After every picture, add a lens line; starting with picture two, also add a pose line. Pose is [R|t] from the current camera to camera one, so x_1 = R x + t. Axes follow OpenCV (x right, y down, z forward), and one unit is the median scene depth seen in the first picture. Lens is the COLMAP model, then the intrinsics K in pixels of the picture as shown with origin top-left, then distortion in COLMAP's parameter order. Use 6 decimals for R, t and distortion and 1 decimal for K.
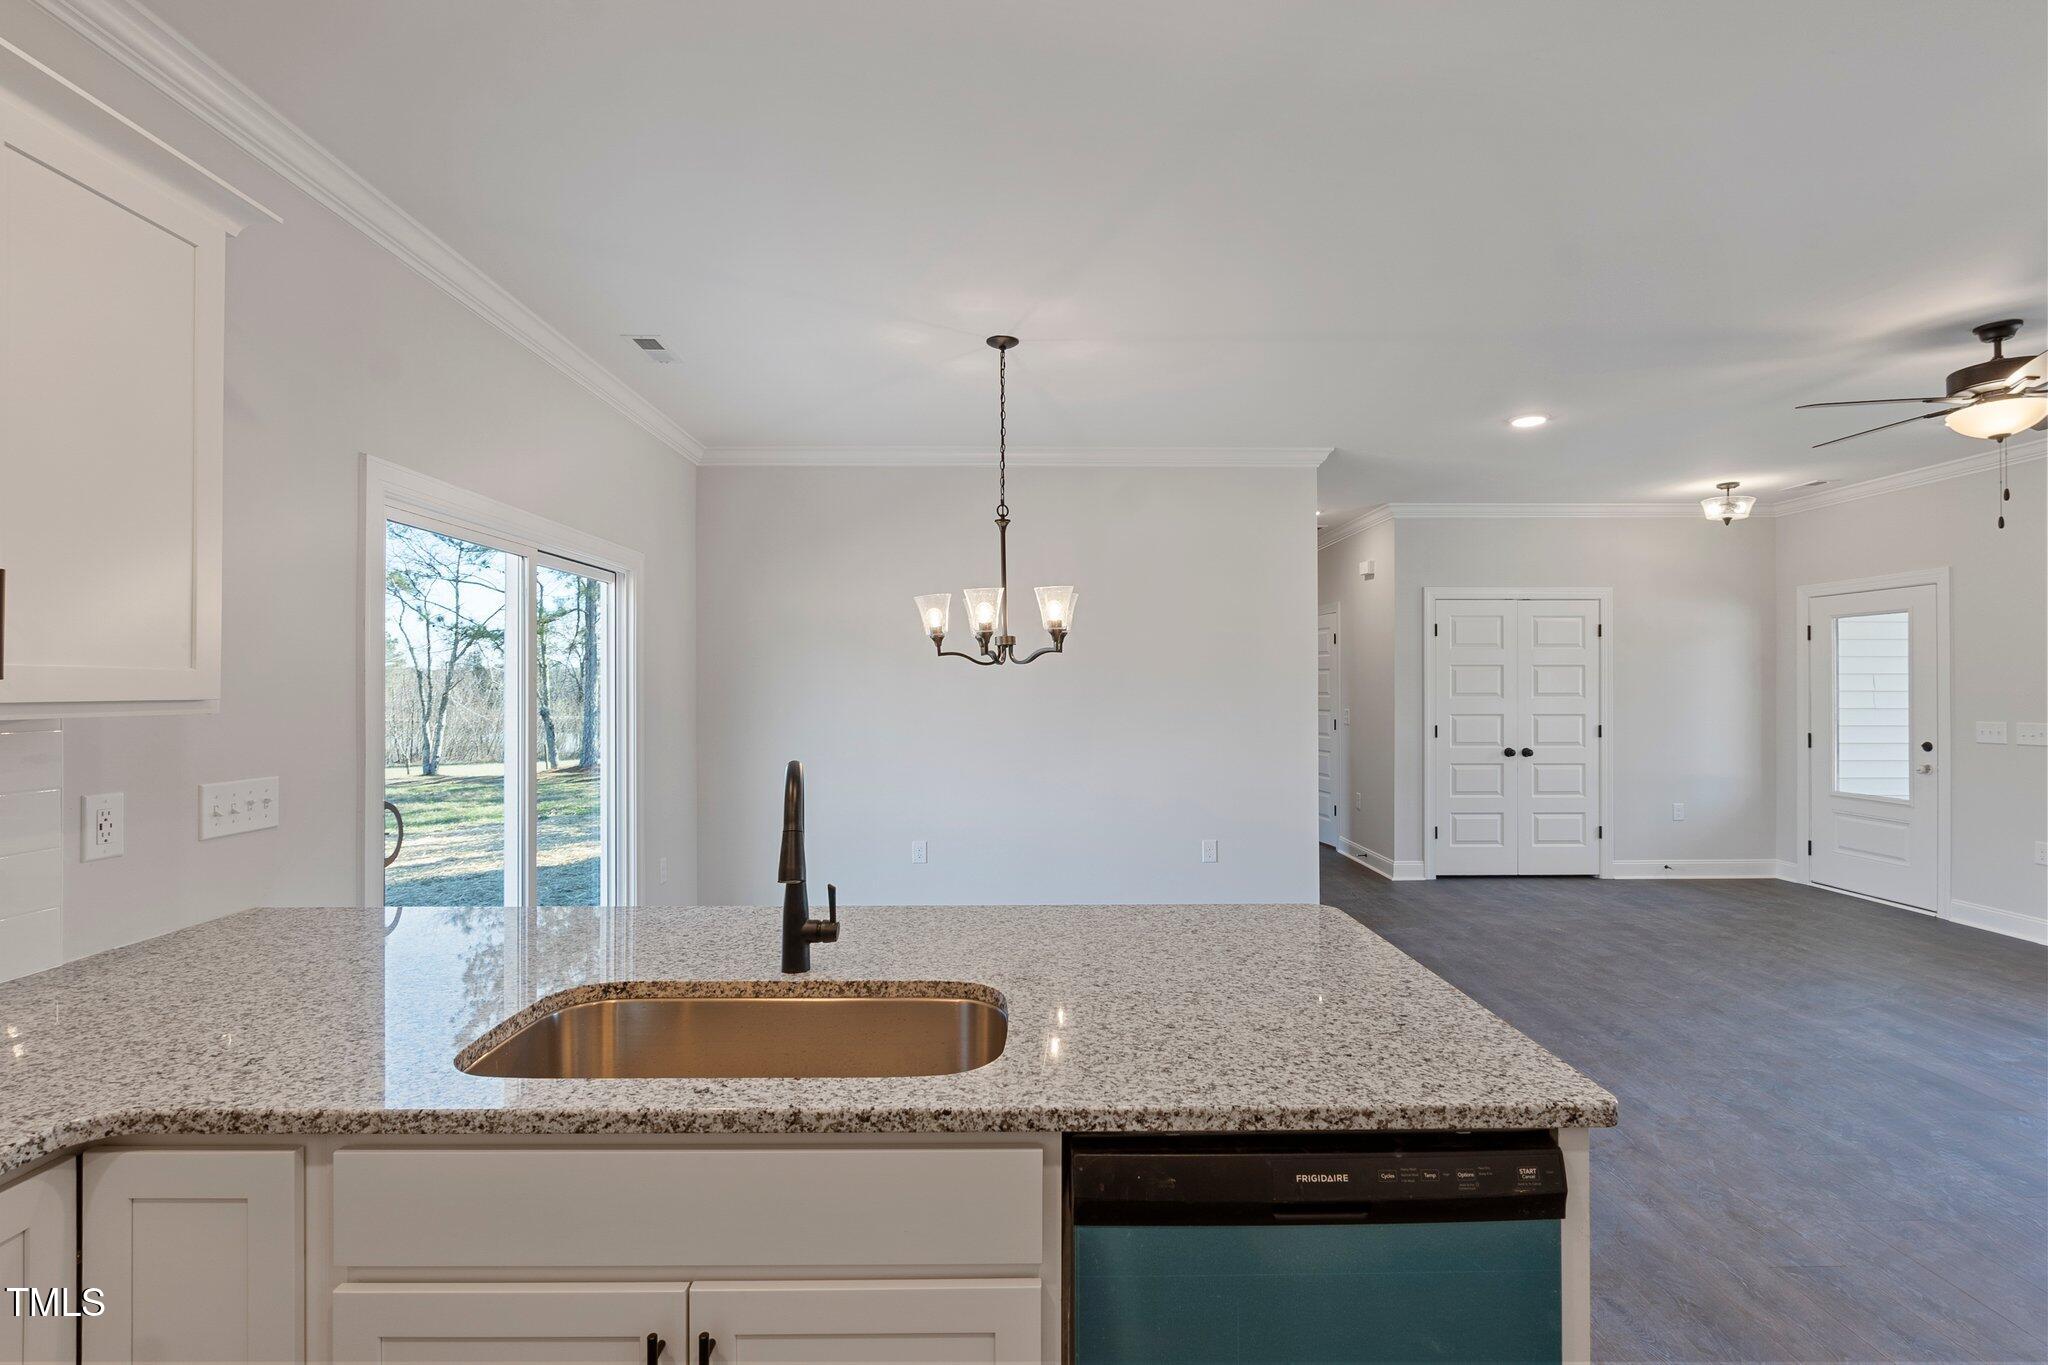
lens RADIAL K [[931.7, 0, 1019.6], [0, 931.7, 682.8], [0, 0, 1]] dist [0.003762, 0.000357]
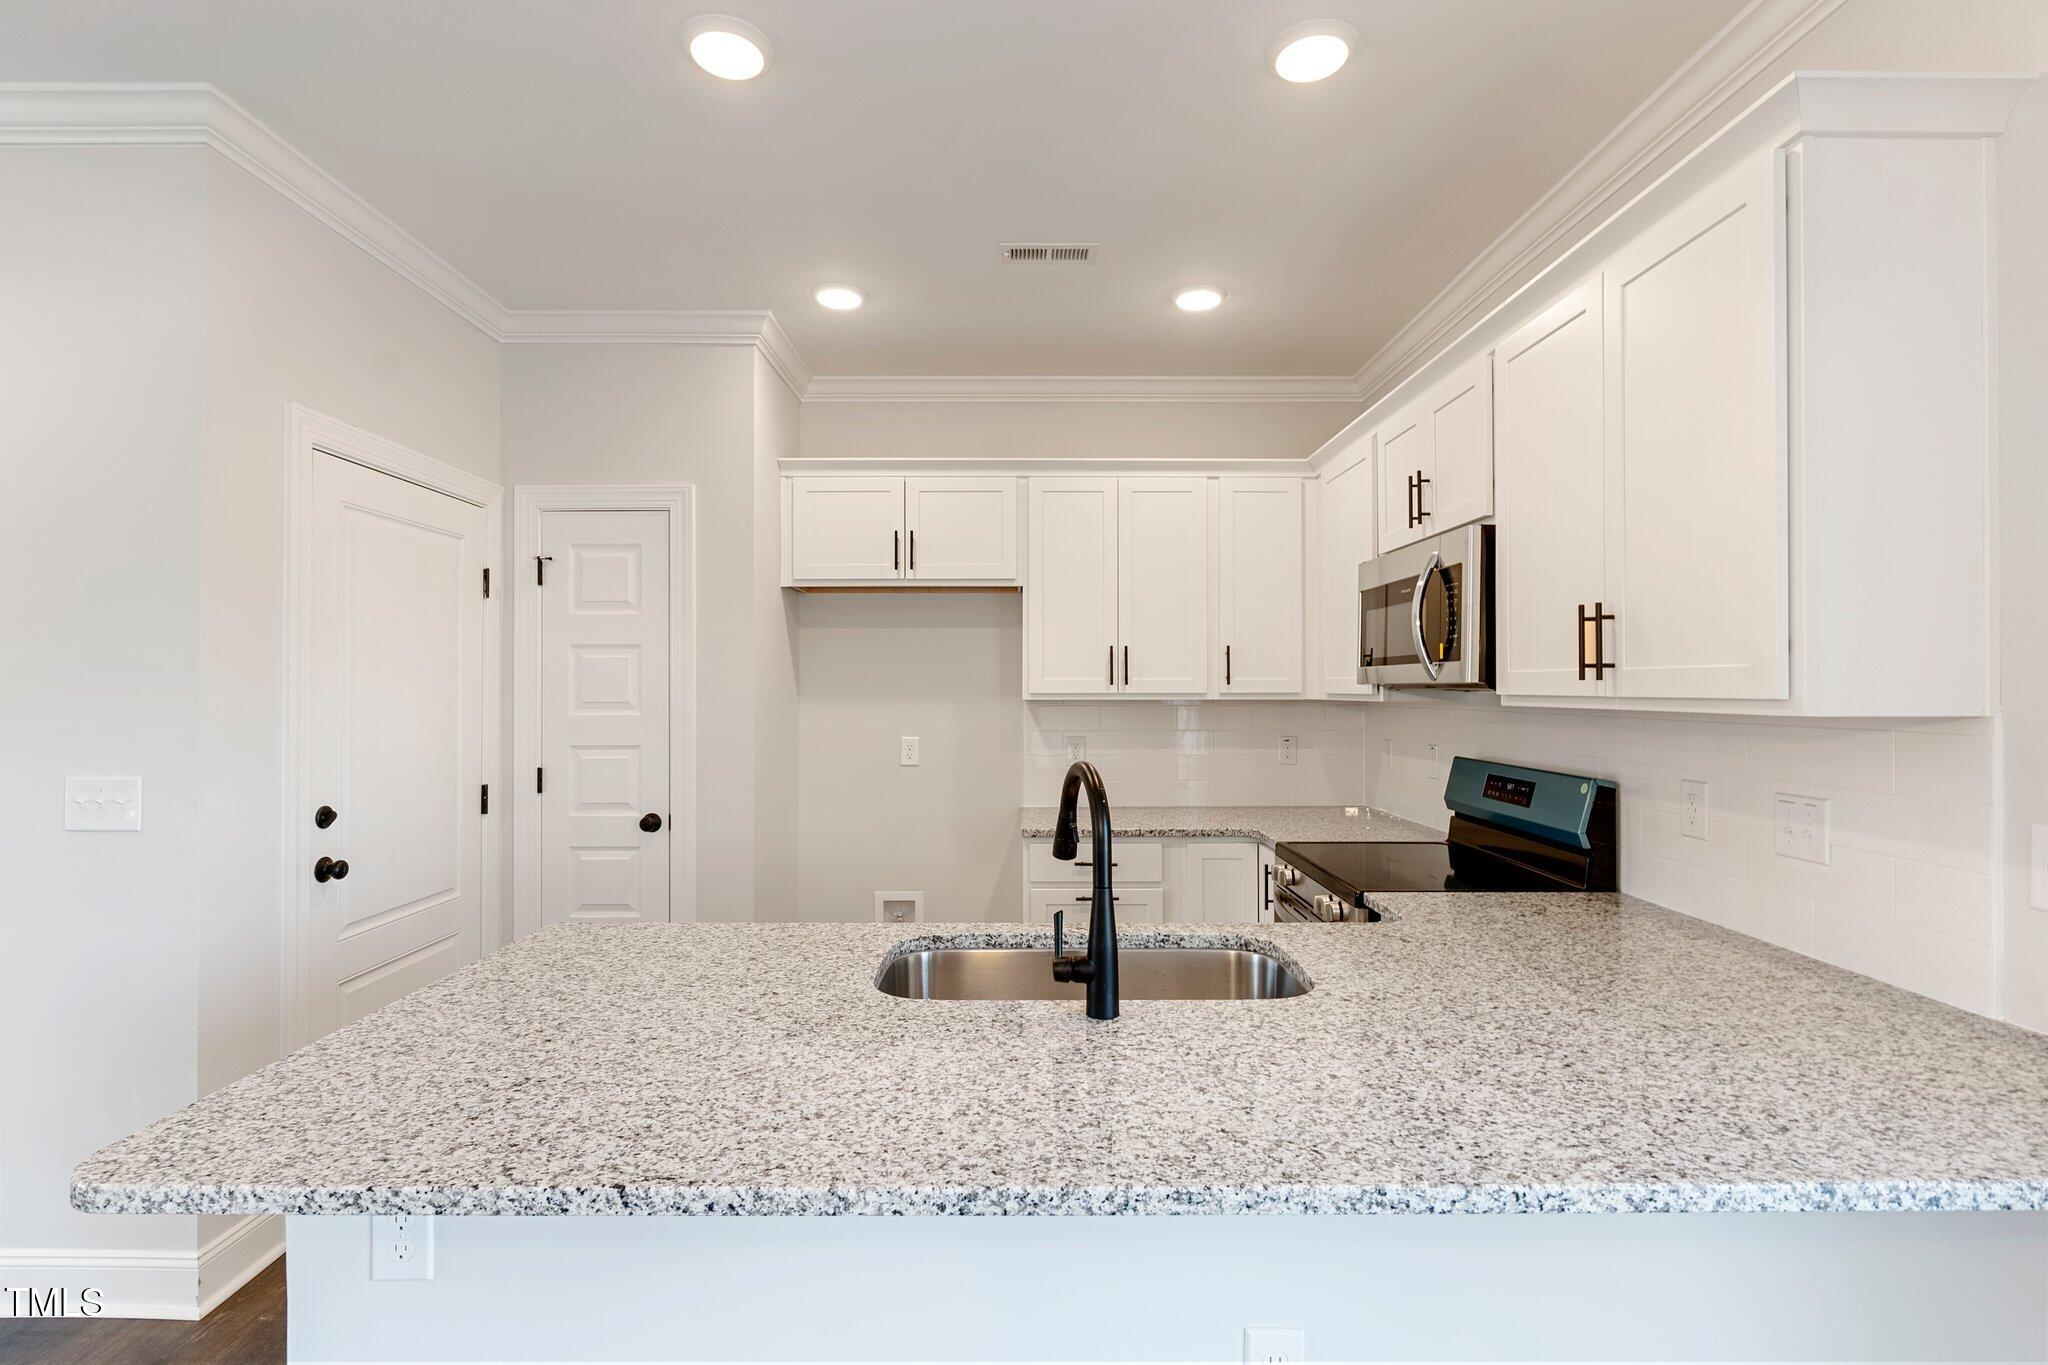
lens RADIAL K [[931.7, 0, 1020.8], [0, 931.7, 678.0], [0, 0, 1]] dist [0.003762, 0.000357]
pose [[-0.999968, 0.001900, 0.007797, -0.118519], [0.001792, 0.999903, -0.013787, 0.006065], [-0.007822, -0.013773, -0.999875, 1.288127]]
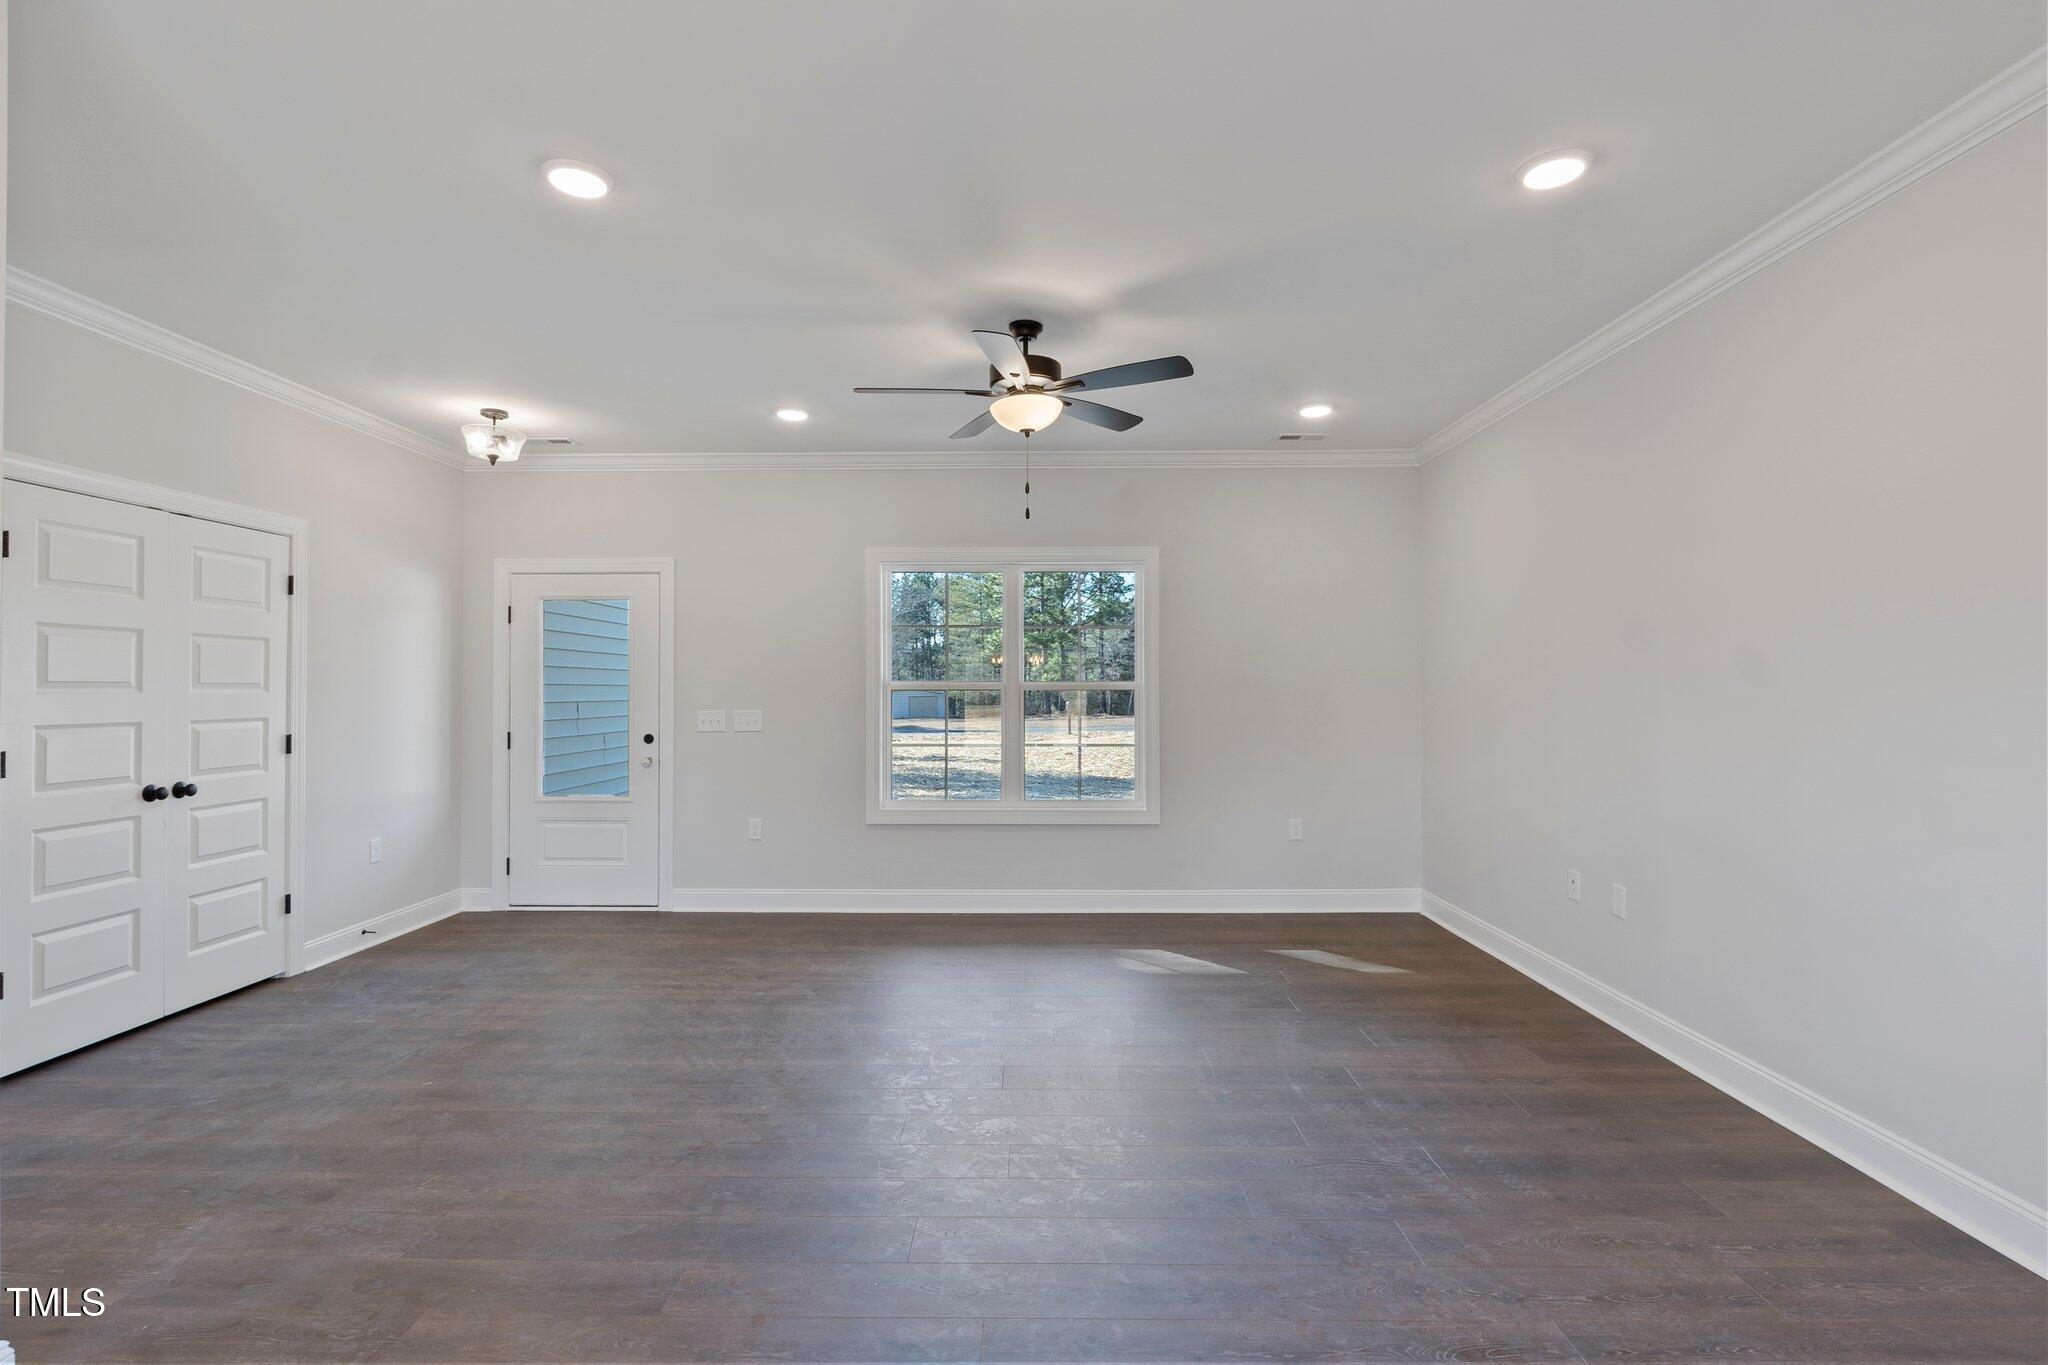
lens RADIAL K [[931.7, 0, 1020.9], [0, 931.7, 683.0], [0, 0, 1]] dist [0.003762, 0.000357]
pose [[0.030941, 0.008690, 0.999483, 0.003459], [-0.003852, 0.999956, -0.008575, 0.015050], [-0.999514, -0.003584, 0.030973, 0.525352]]
